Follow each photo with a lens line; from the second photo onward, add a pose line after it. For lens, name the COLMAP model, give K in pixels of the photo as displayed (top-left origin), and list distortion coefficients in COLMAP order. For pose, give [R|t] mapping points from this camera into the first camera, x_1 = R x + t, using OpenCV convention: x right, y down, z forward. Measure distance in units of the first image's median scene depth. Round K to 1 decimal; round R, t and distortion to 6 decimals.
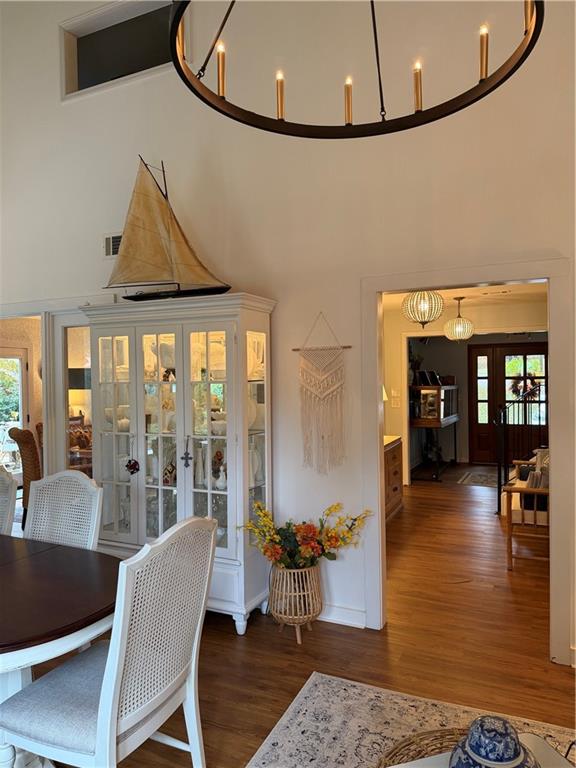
lens RADIAL K [[533.4, 0, 288.0], [0, 533.4, 384.0], [0, 0, 1]] dist [0.117381, -0.150791]
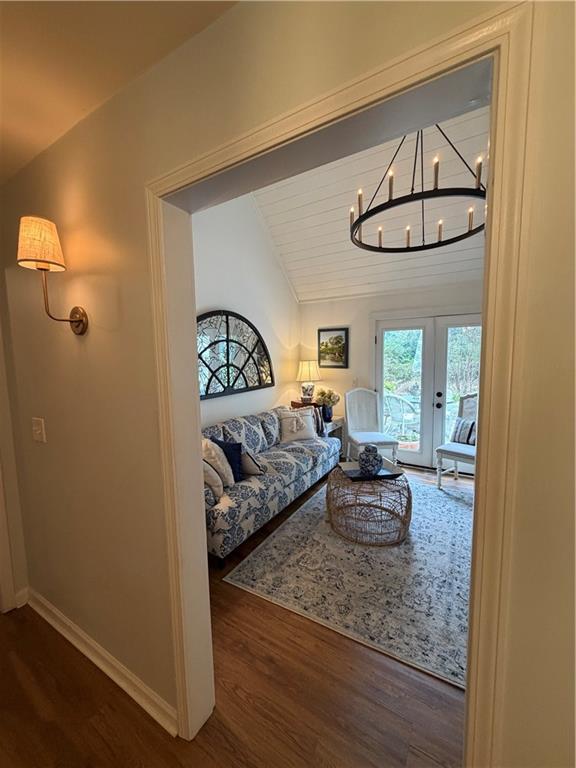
lens RADIAL K [[307.9, 0, 288.0], [0, 307.9, 384.0], [0, 0, 1]] dist [0.000875, 0.000112]
pose [[-0.993388, 0.015167, 0.113802, 0.376169], [0.027220, 0.994087, 0.105116, -0.019196], [-0.111535, 0.107519, -0.987927, 1.664770]]
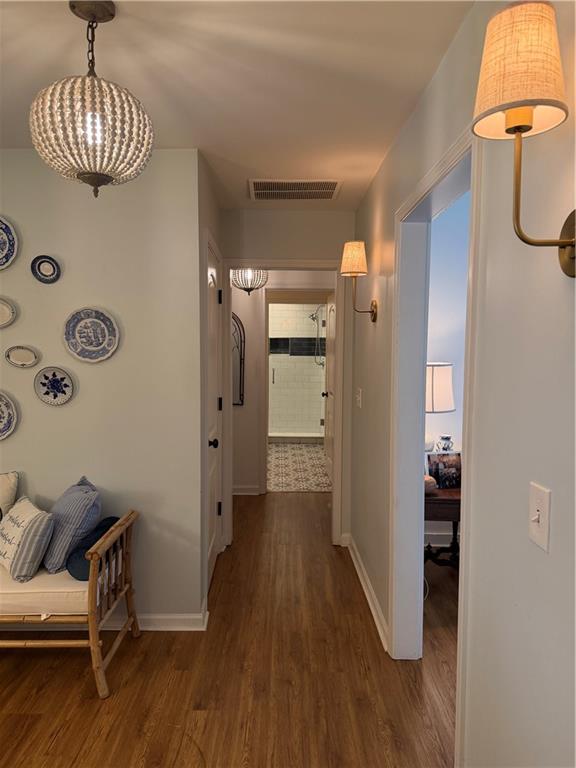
lens RADIAL K [[533.4, 0, 288.0], [0, 533.4, 384.0], [0, 0, 1]] dist [0.117381, -0.150791]
pose [[-0.428343, -0.057215, 0.901803, -0.256008], [0.007061, 0.997751, 0.066656, 0.000745], [-0.903589, 0.034919, -0.426976, 1.873290]]
